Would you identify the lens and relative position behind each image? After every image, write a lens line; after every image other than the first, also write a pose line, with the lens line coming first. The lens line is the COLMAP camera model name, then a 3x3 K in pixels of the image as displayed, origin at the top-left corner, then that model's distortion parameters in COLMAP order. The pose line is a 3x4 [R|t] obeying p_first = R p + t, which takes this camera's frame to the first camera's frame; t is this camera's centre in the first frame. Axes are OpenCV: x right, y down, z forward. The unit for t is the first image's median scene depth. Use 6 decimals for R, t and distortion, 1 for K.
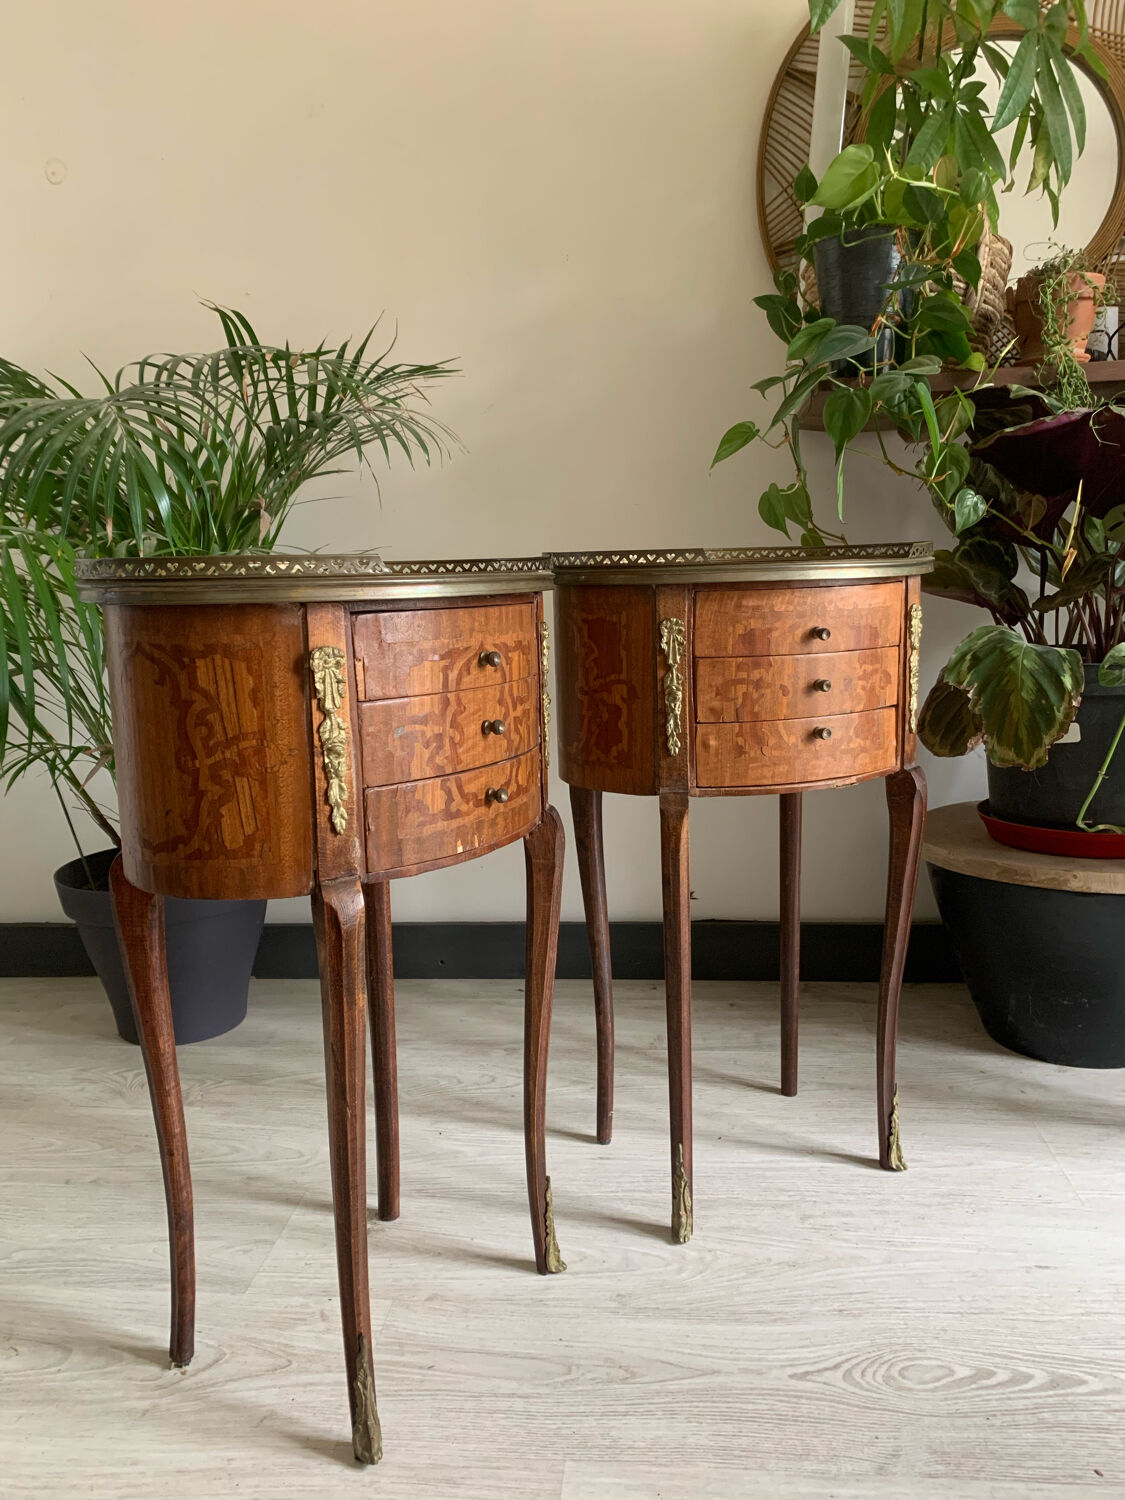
lens RADIAL K [[1139.7, 0, 553.8], [0, 1139.7, 735.2], [0, 0, 1]] dist [0.022823, -0.028957]
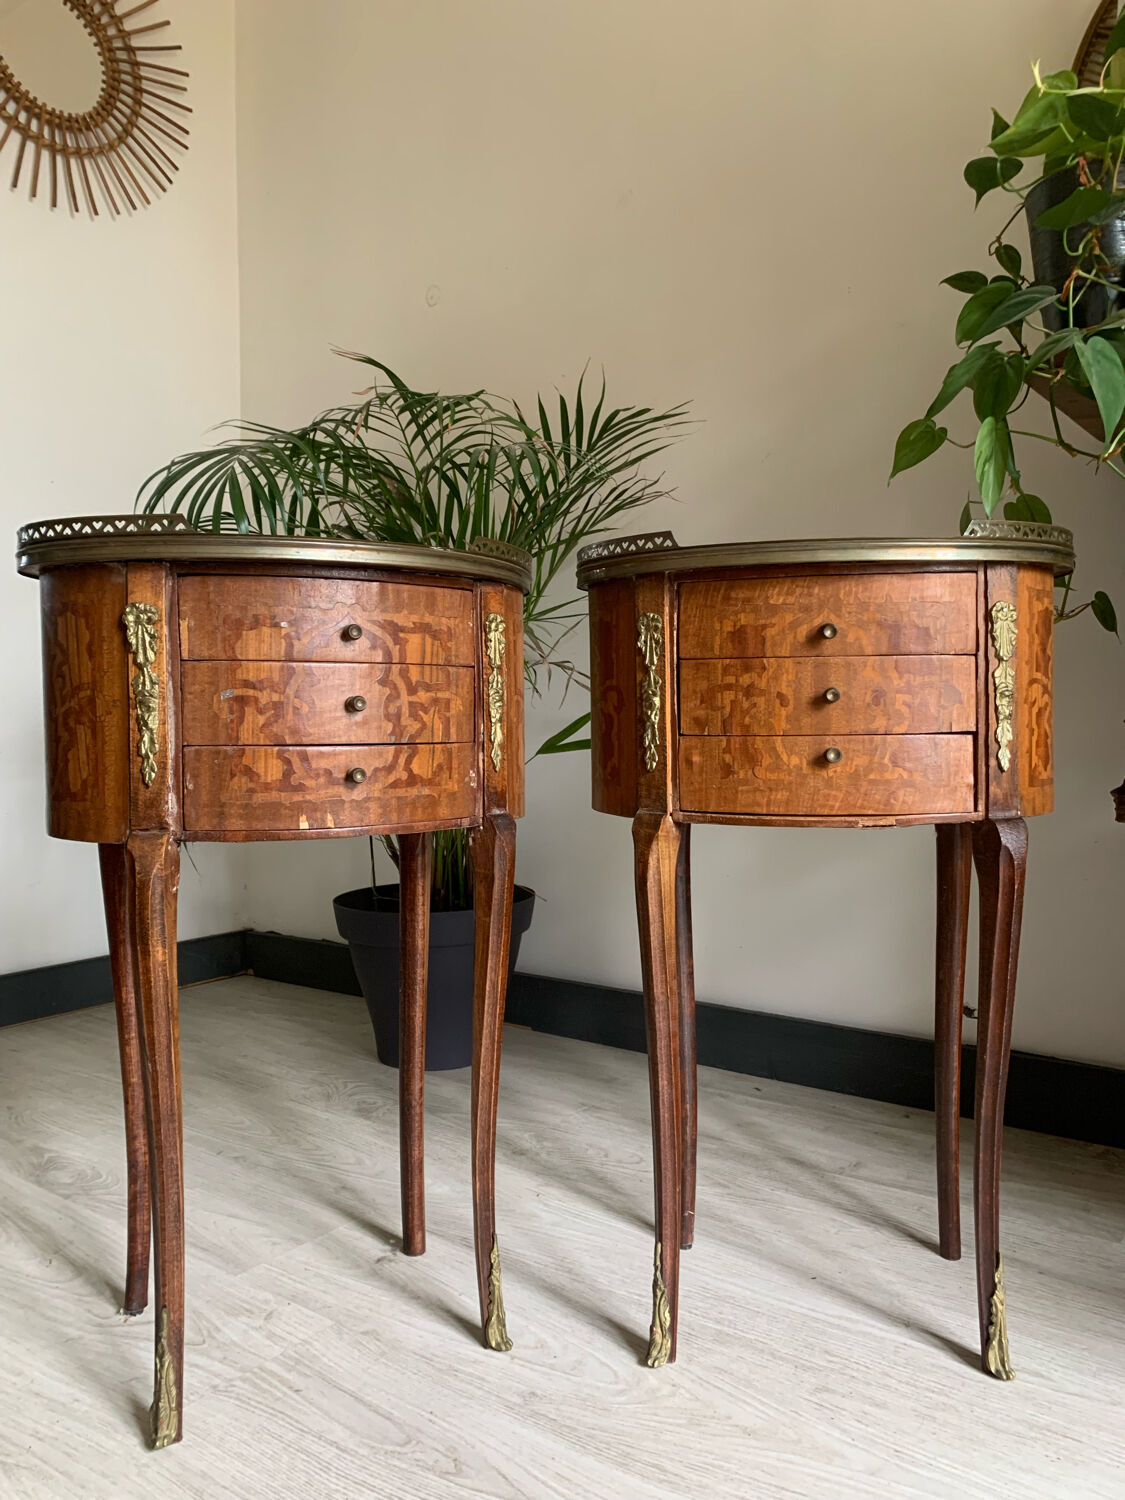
lens RADIAL K [[1139.7, 0, 558.7], [0, 1139.7, 738.6], [0, 0, 1]] dist [0.022823, -0.028957]
pose [[0.859691, 0.033090, -0.509741, 0.488341], [-0.088881, 0.992368, -0.085479, 0.074193], [0.503022, 0.118792, 0.856071, 0.216504]]
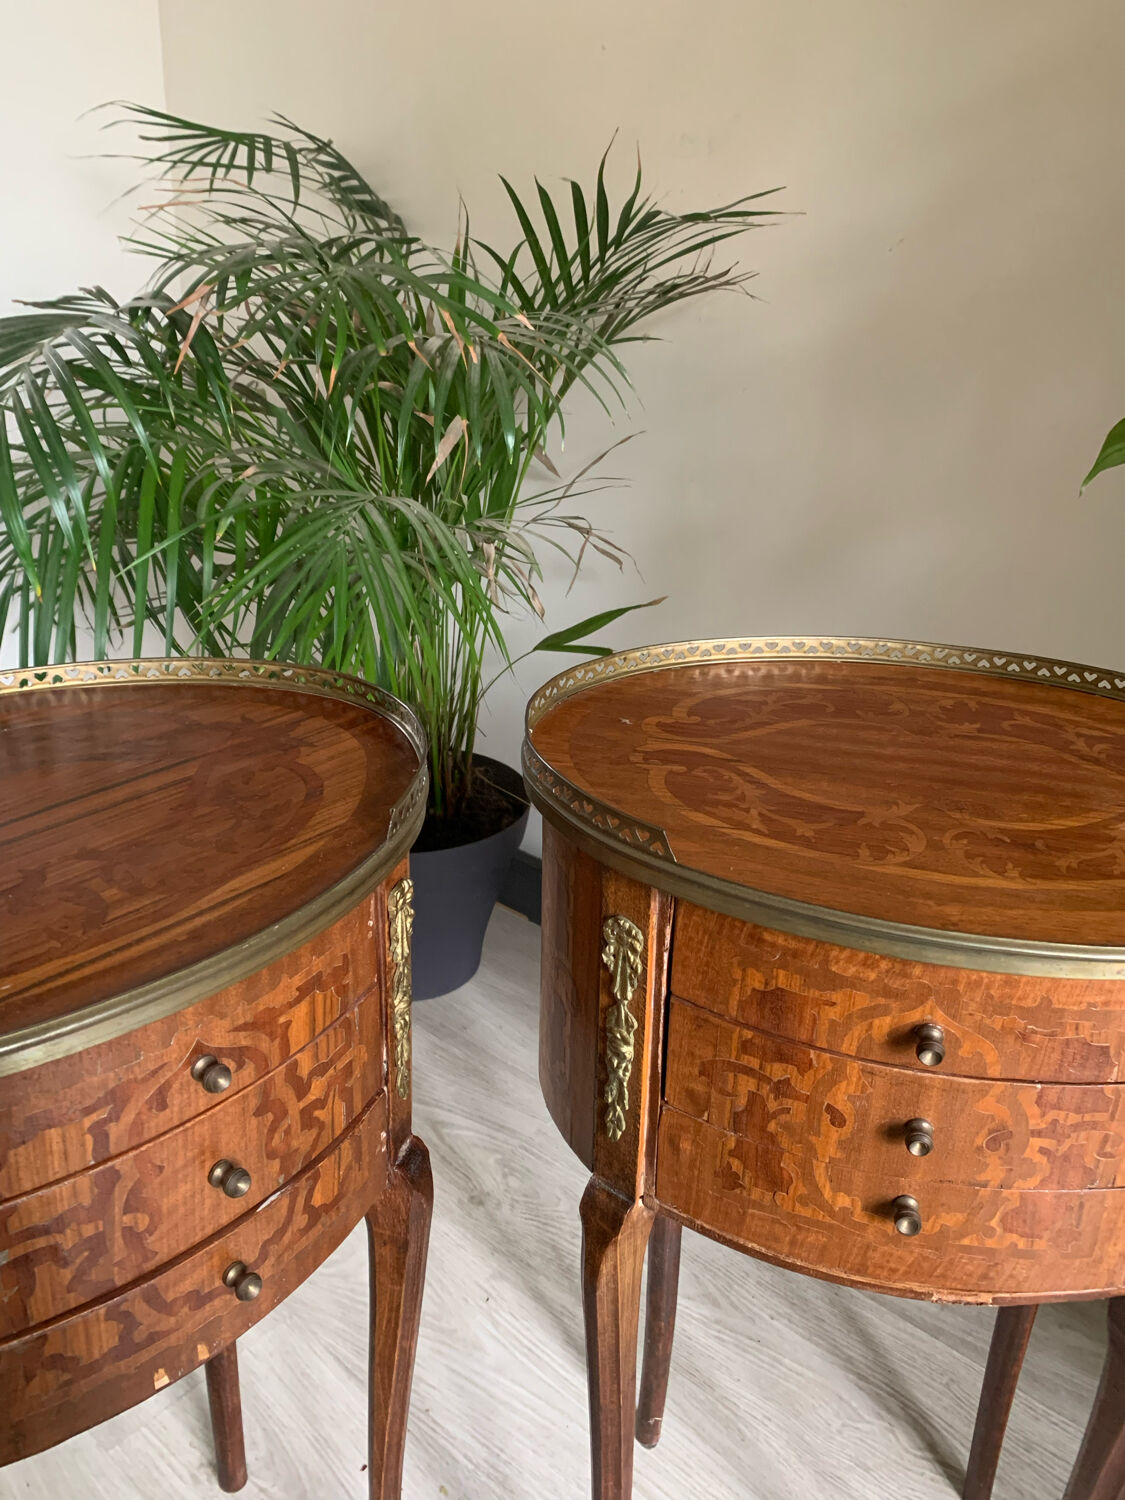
lens RADIAL K [[1208.9, 0, 562.9], [0, 1208.9, 703.0], [0, 0, 1]] dist [-0.012470, -0.043105]
pose [[0.824685, 0.251817, -0.506442, 0.324544], [-0.132753, 0.956584, 0.259467, -0.327173], [0.549792, -0.146746, 0.822310, 0.545613]]
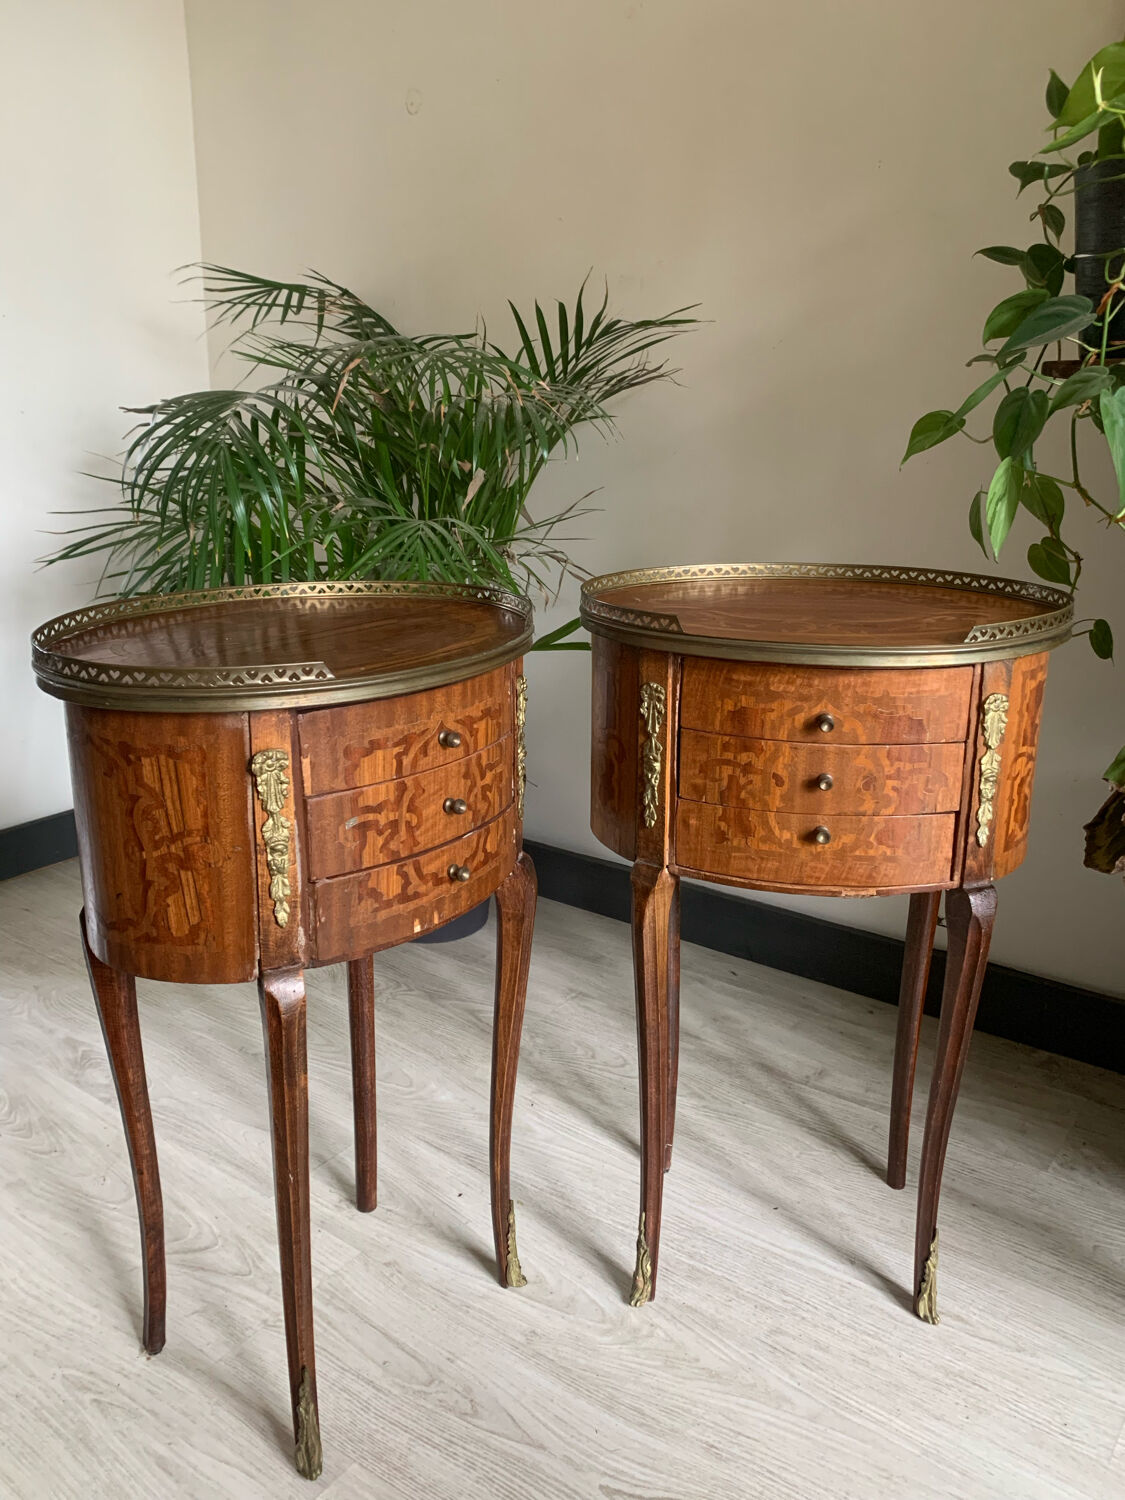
lens RADIAL K [[1194.8, 0, 542.1], [0, 1194.8, 732.0], [0, 0, 1]] dist [0.033623, -0.052929]
pose [[0.861215, 0.166412, -0.480225, 0.482462], [-0.099257, 0.981753, 0.162204, -0.206660], [0.498454, -0.092027, 0.862018, 0.130293]]
